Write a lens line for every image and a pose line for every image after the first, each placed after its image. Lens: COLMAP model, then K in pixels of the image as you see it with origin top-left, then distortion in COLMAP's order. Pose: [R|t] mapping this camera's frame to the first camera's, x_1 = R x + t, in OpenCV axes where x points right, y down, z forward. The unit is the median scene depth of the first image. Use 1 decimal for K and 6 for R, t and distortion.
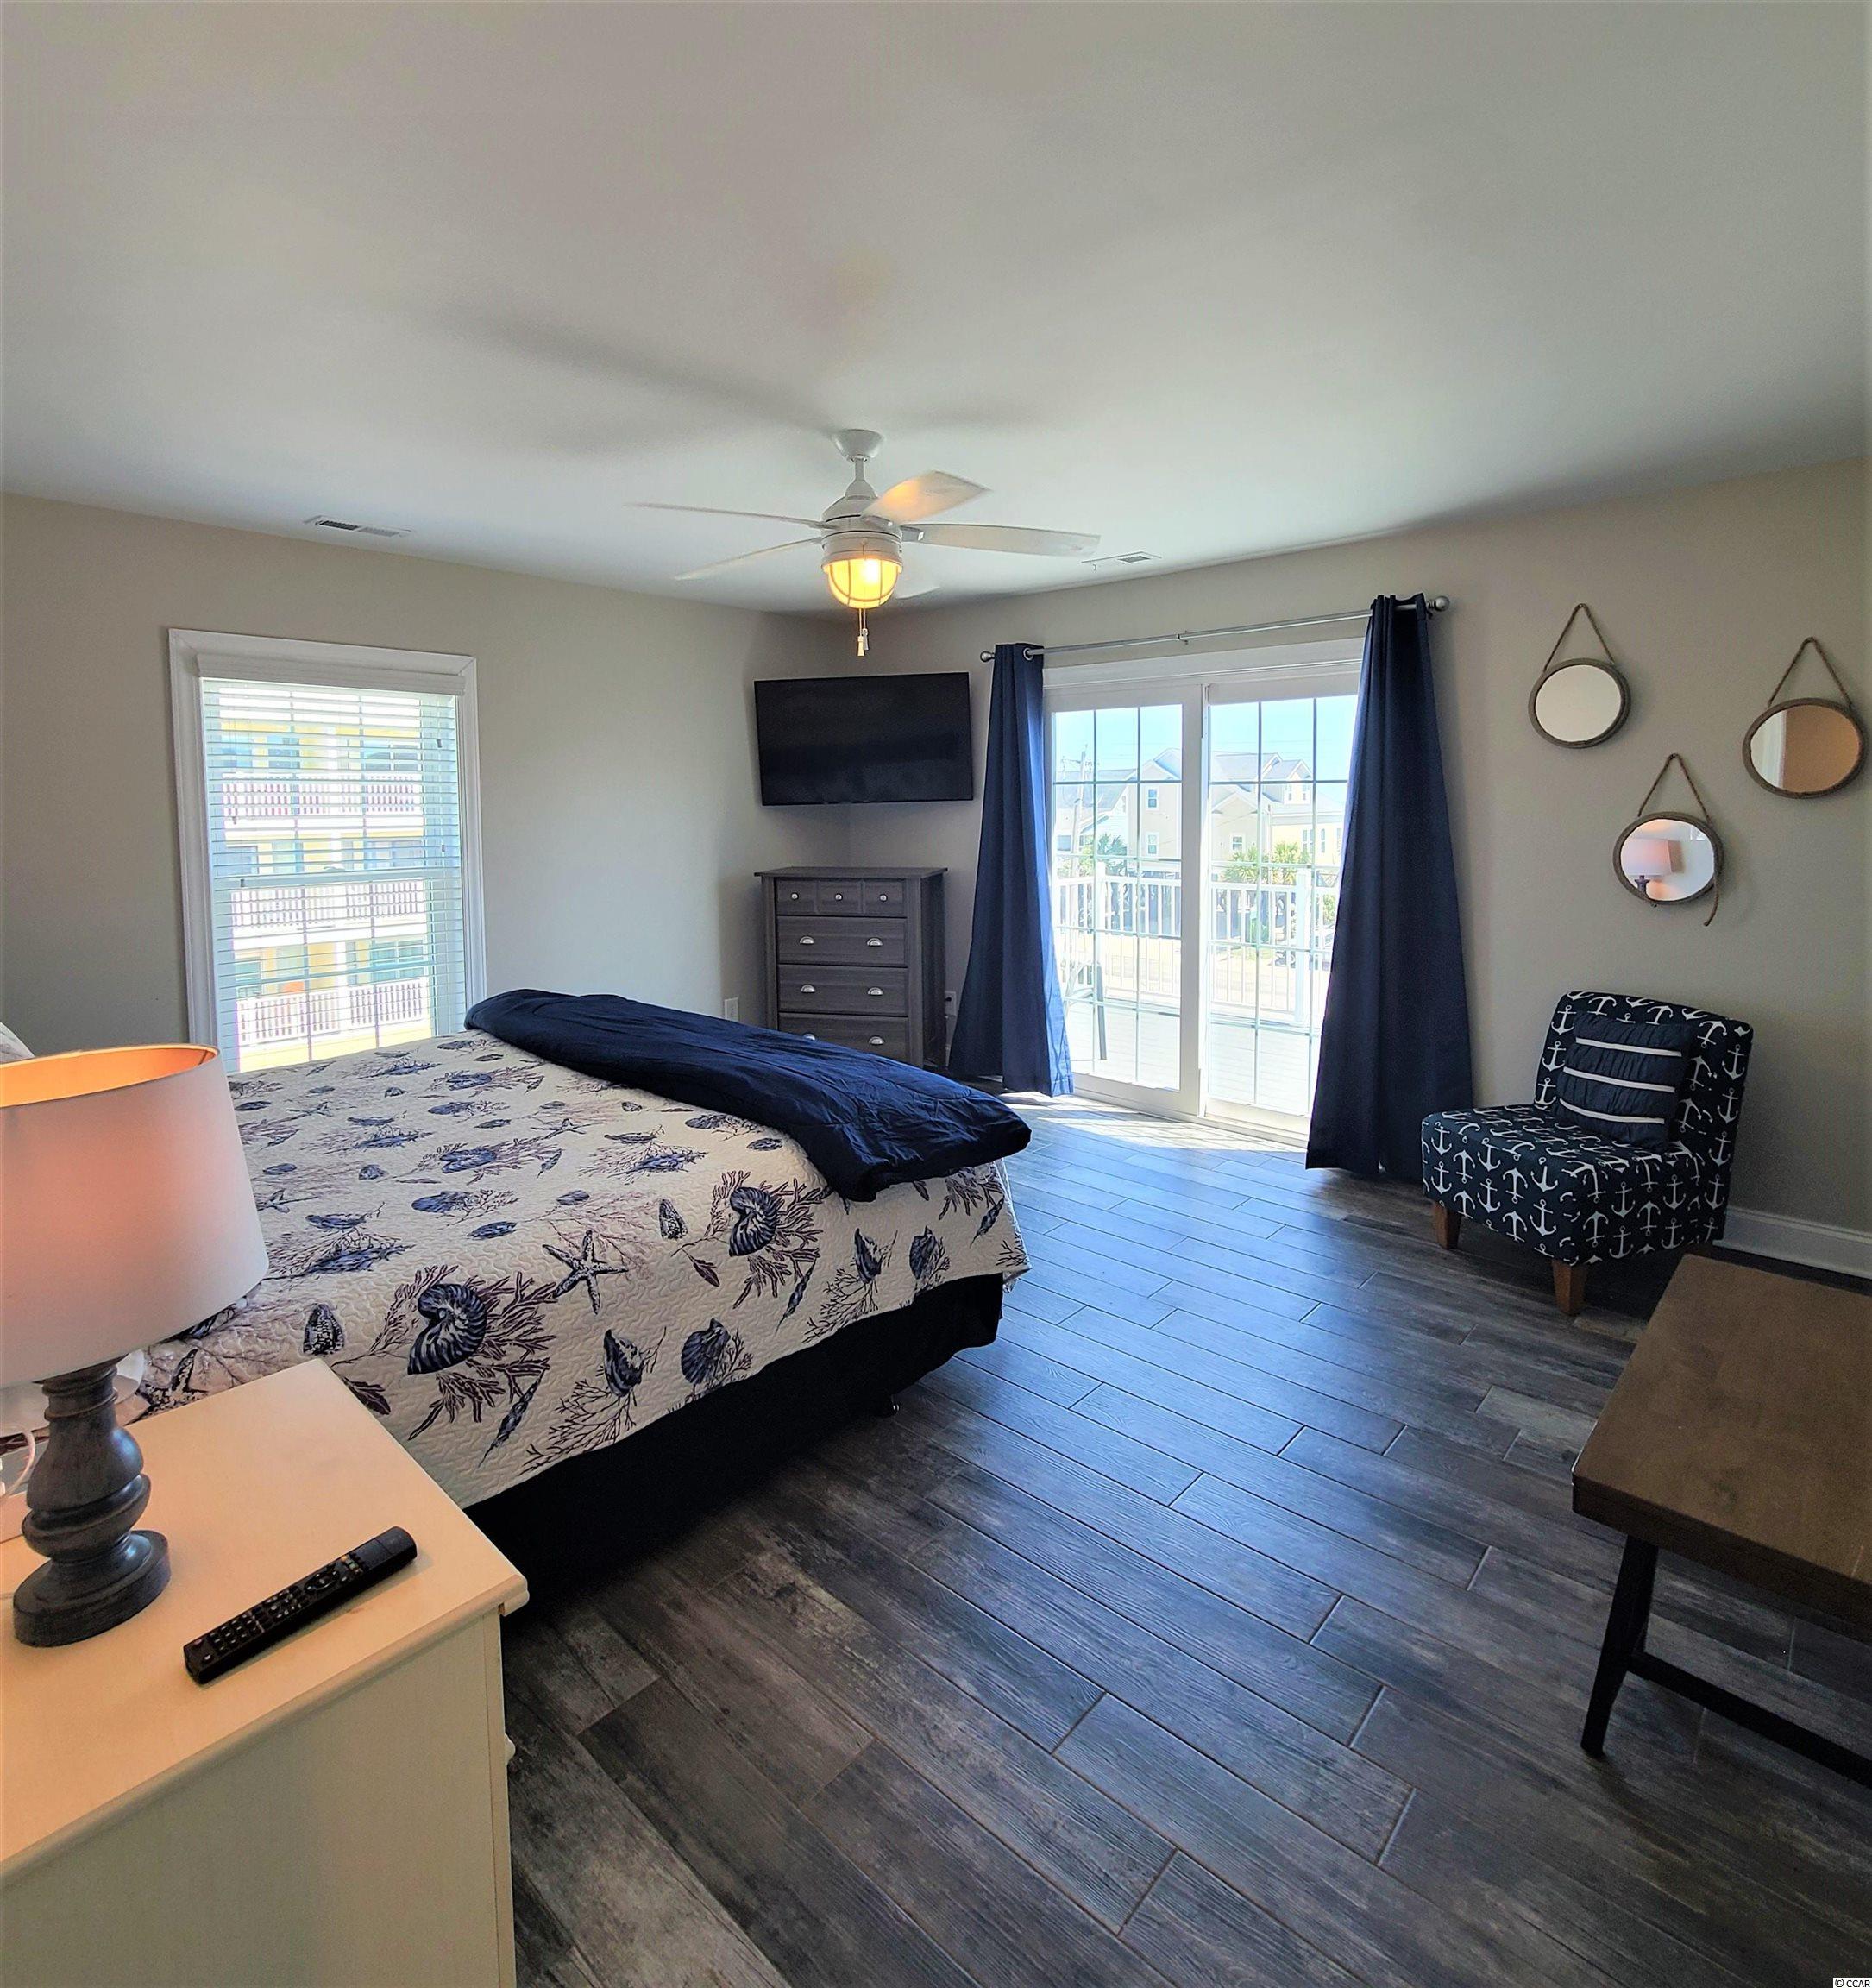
lens RADIAL K [[1045.9, 0, 942.3], [0, 1045.9, 994.7], [0, 0, 1]] dist [0.000953, 0.002042]
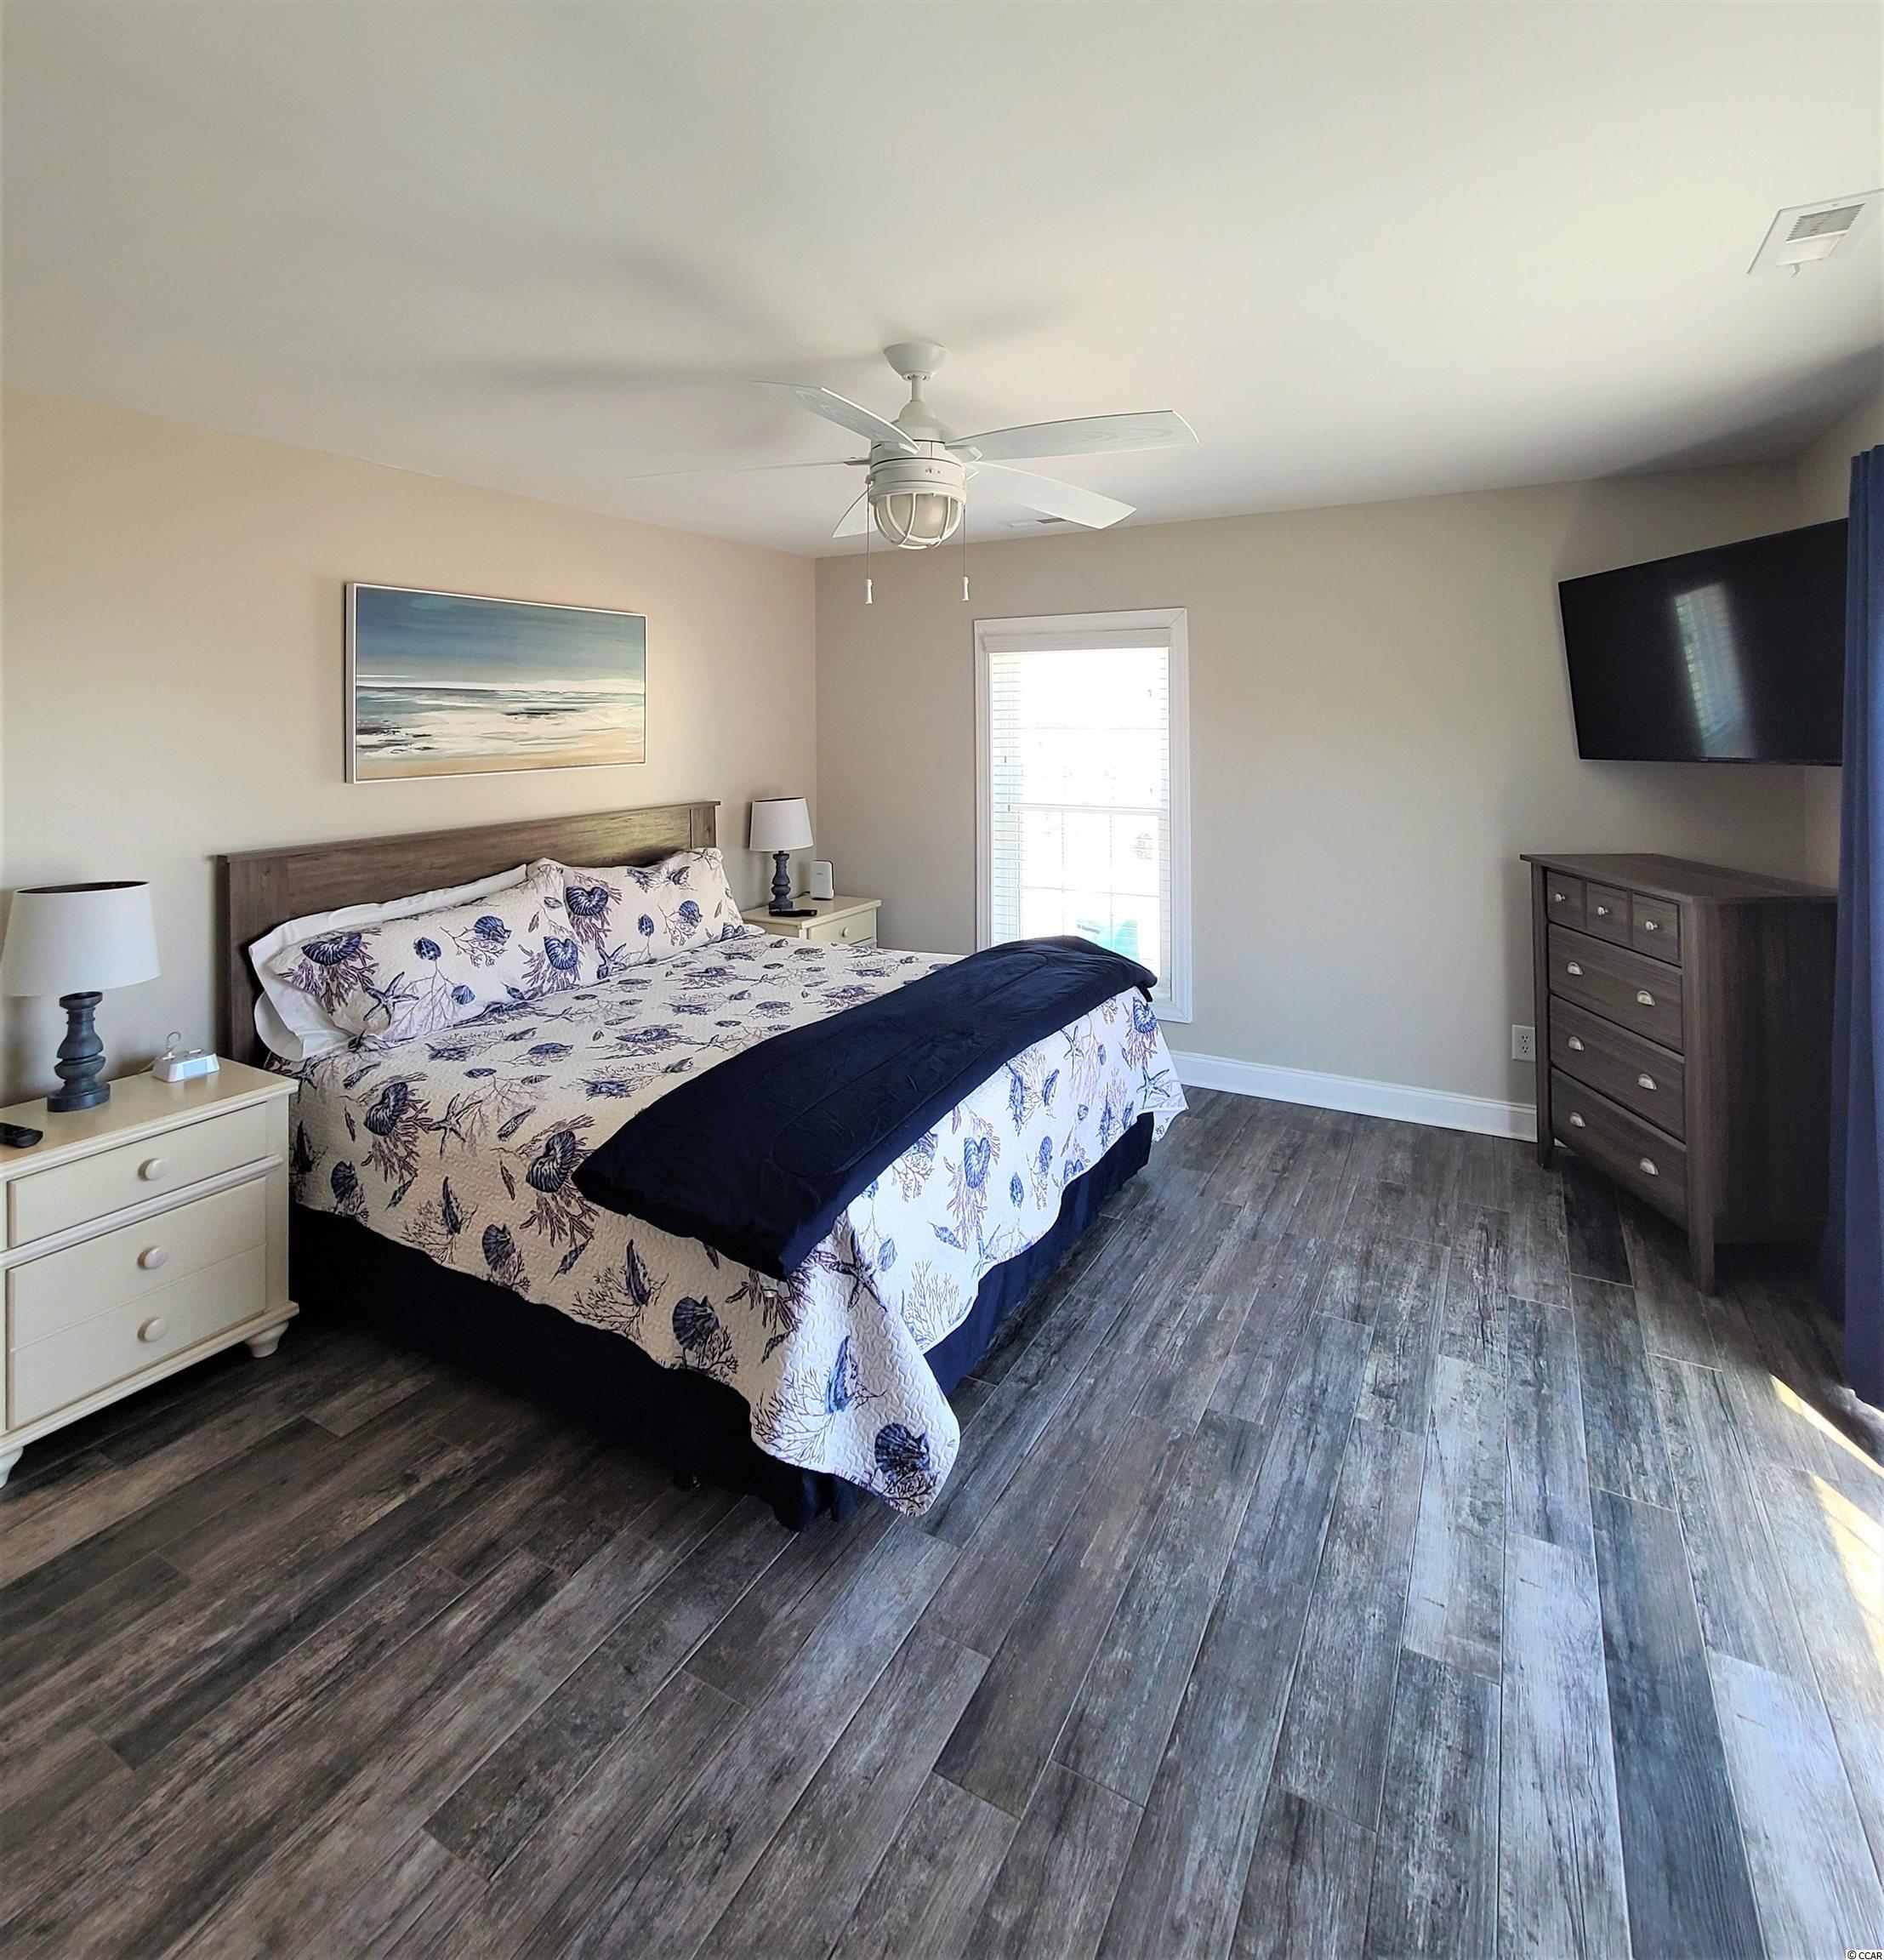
lens RADIAL K [[1031.2, 0, 947.2], [0, 1031.2, 788.4], [0, 0, 1]] dist [0.000953, 0.002042]
pose [[0.226073, 0.072545, -0.971405, 0.934067], [-0.170464, 0.984782, 0.033872, -0.276903], [0.959079, 0.157932, 0.234999, 1.092250]]
